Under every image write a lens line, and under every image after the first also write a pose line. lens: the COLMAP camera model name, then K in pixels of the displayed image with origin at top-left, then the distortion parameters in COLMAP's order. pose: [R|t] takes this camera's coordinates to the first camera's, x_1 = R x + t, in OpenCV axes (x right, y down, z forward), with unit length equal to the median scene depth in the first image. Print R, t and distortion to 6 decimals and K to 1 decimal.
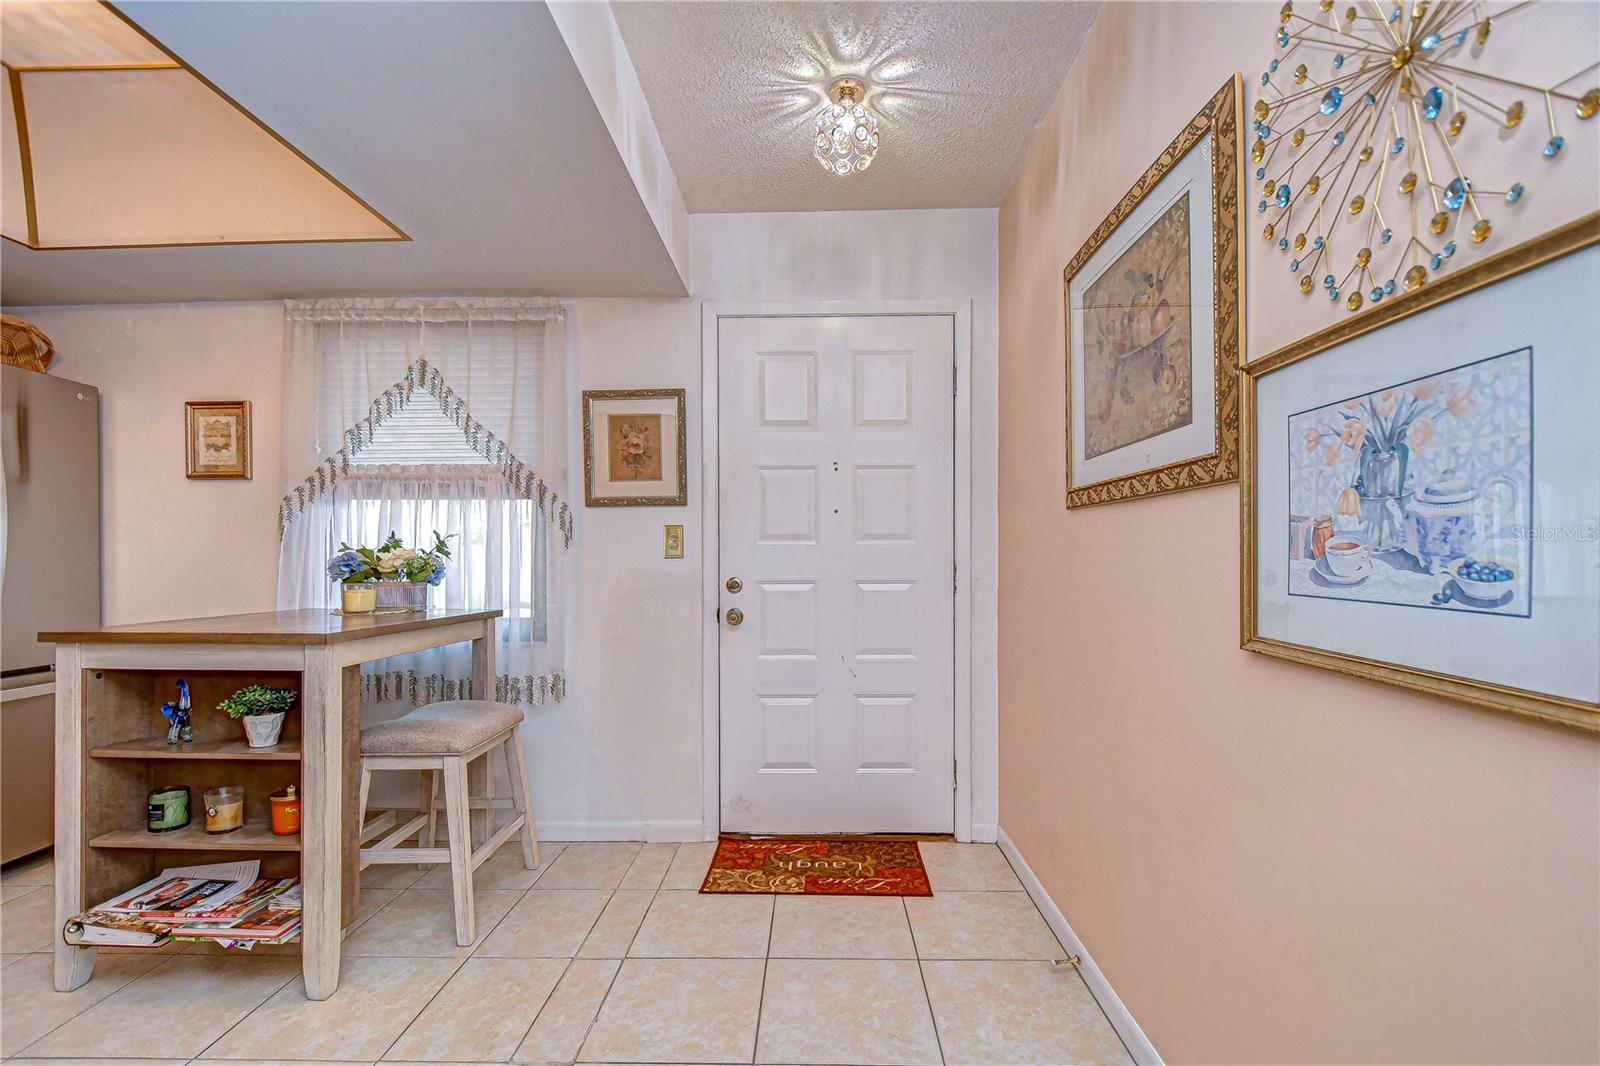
lens RADIAL K [[702.5, 0, 795.4], [0, 702.5, 565.6], [0, 0, 1]] dist [0.000925, -0.005171]
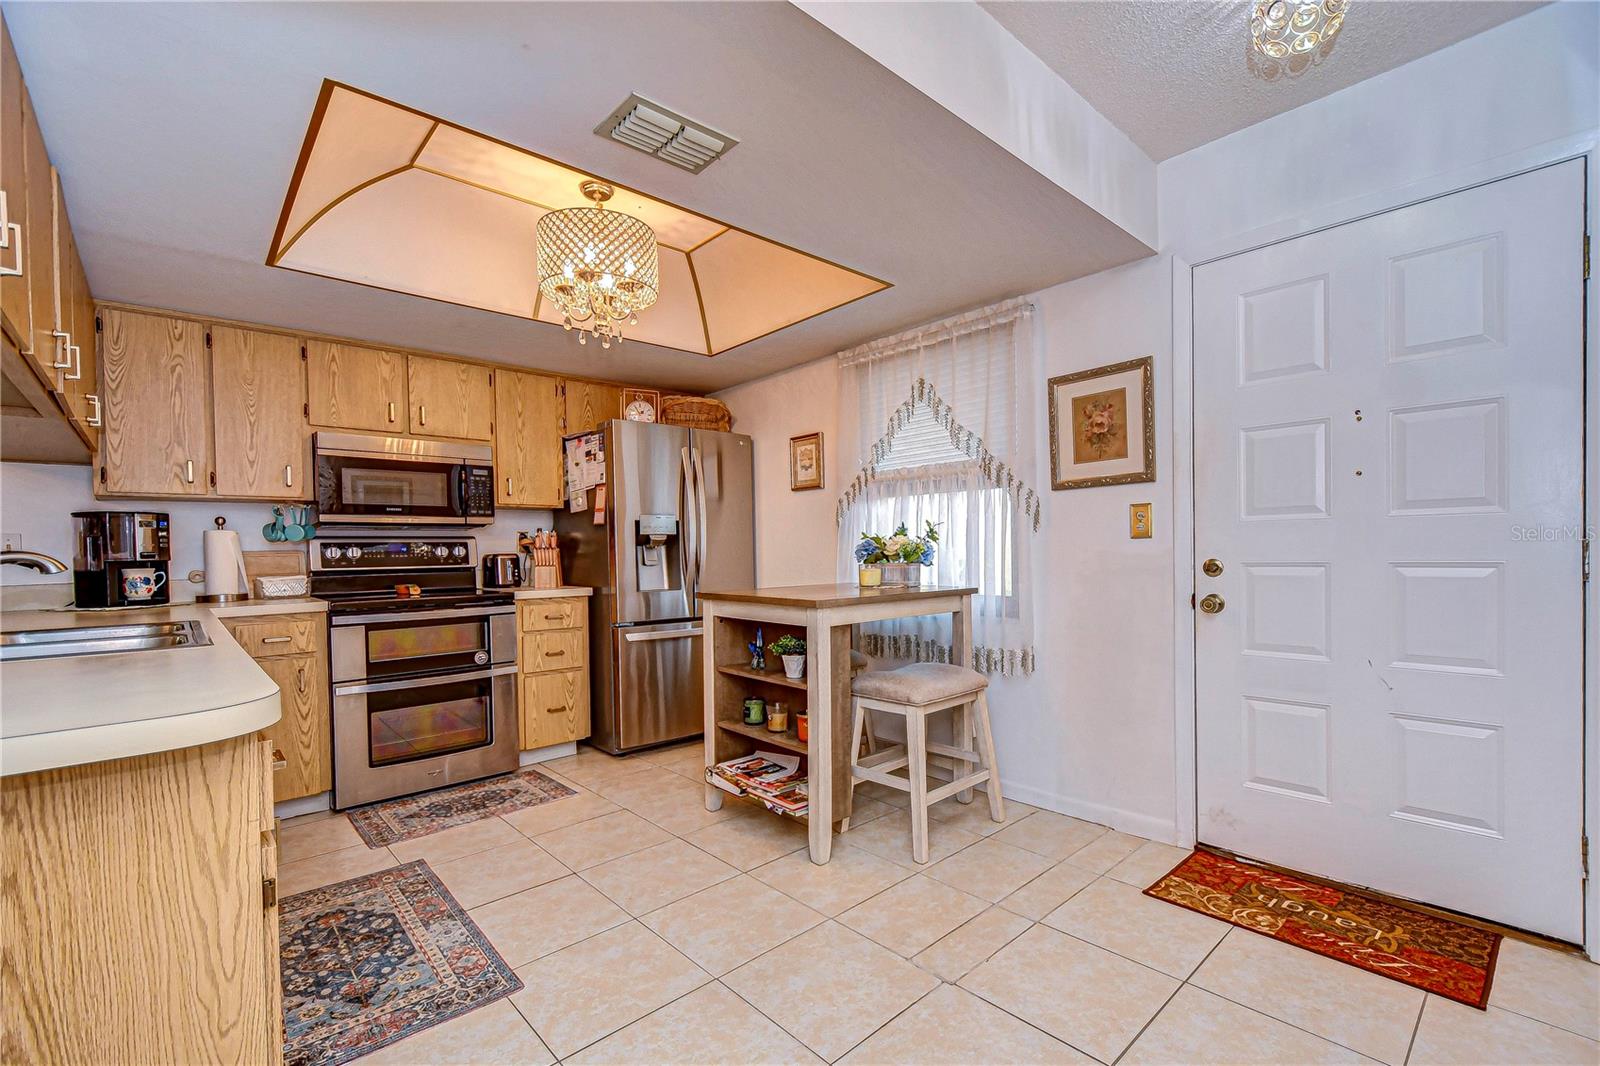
lens RADIAL K [[686.4, 0, 804.9], [0, 686.4, 560.7], [0, 0, 1]] dist [0.002685, -0.005405]
pose [[0.691934, 0.001164, -0.721960, 0.198825], [0.013749, 0.999796, 0.014789, -0.000844], [0.721830, -0.020160, 0.691777, 0.038090]]
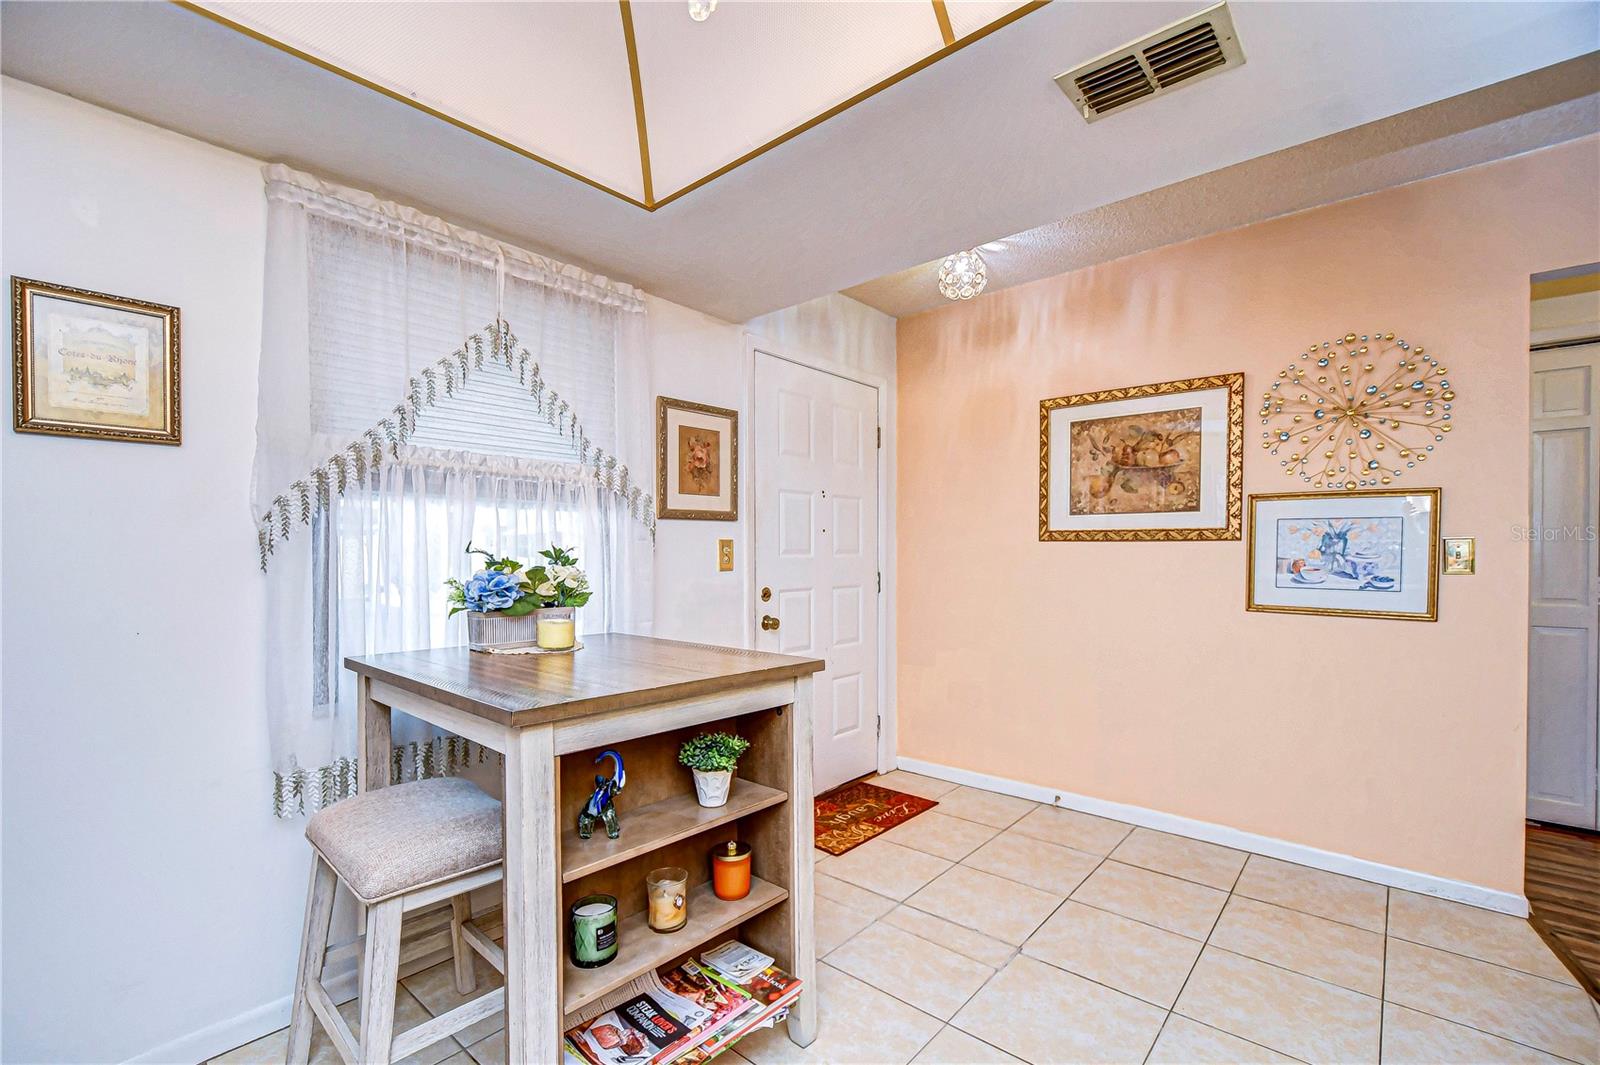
lens RADIAL K [[700.9, 0, 775.8], [0, 700.9, 565.2], [0, 0, 1]] dist [0.000575, -0.000167]
pose [[0.652322, -0.010974, 0.757862, -1.009504], [0.005884, 0.999938, 0.009415, -0.031101], [-0.757919, -0.001683, 0.652346, 0.288935]]
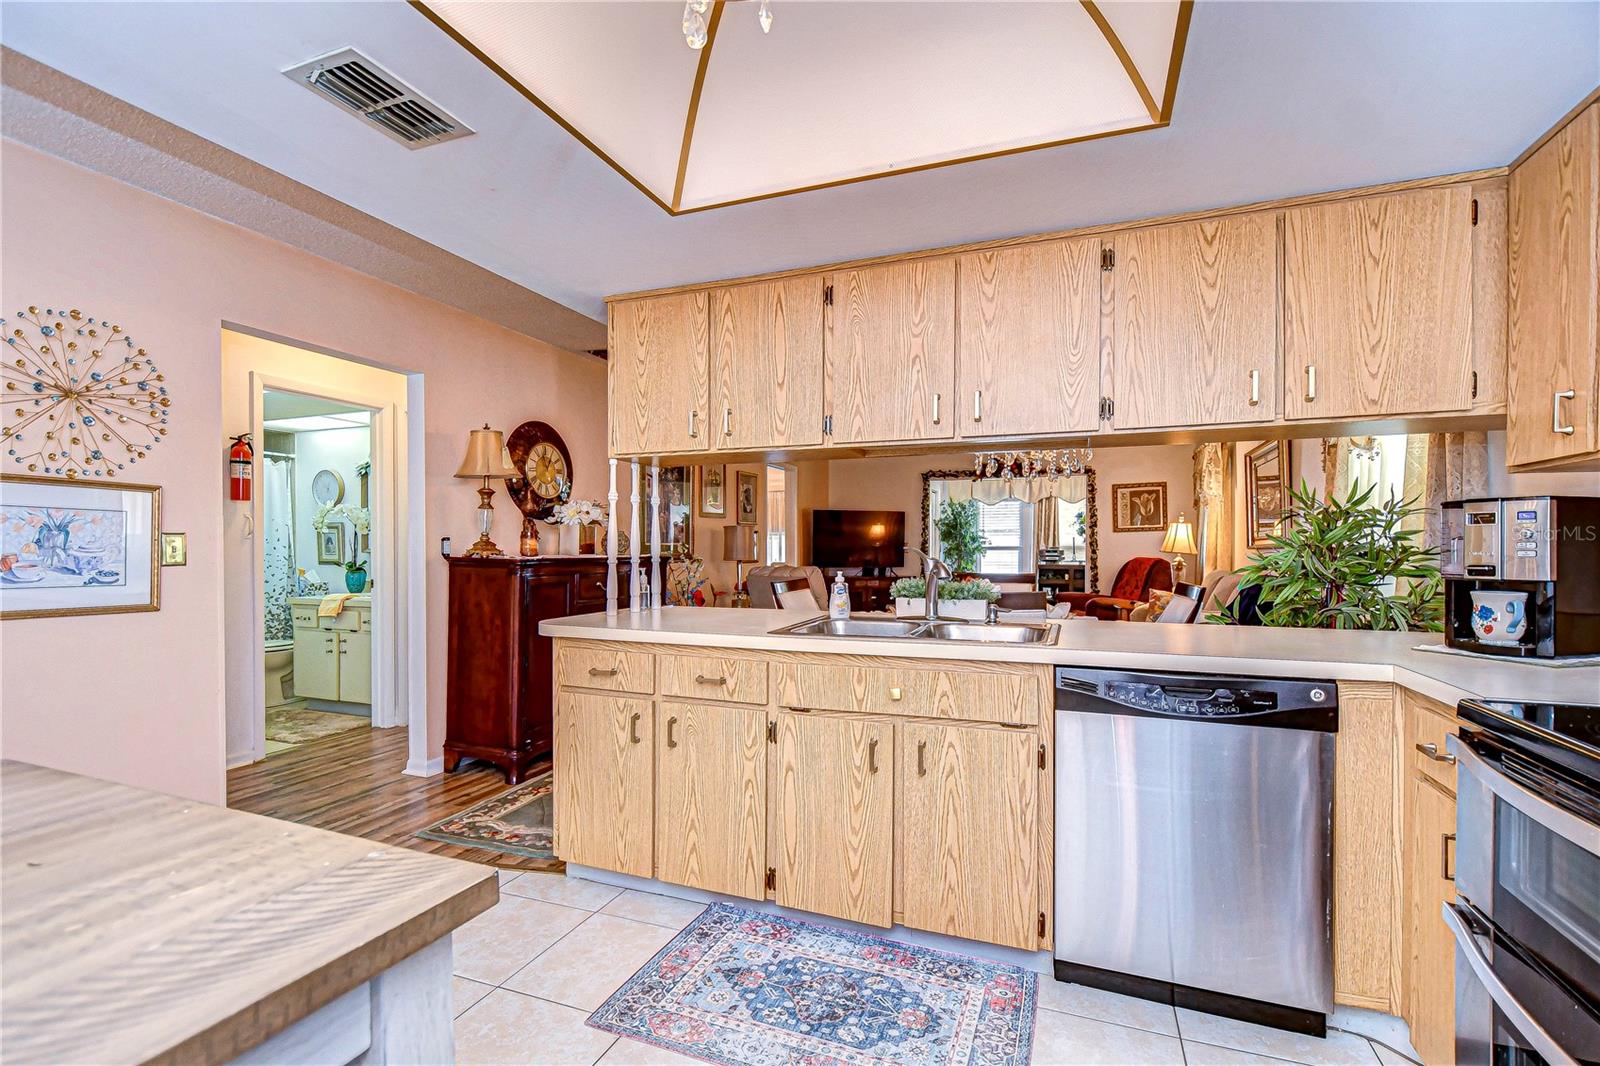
lens RADIAL K [[709.3, 0, 813.6], [0, 709.3, 553.5], [0, 0, 1]] dist [0.000720, -0.000383]
pose [[-0.946796, -0.001240, 0.321833, -0.929618], [0.002993, 0.999915, 0.012659, -0.034192], [-0.321821, 0.012948, -0.946712, 0.885126]]
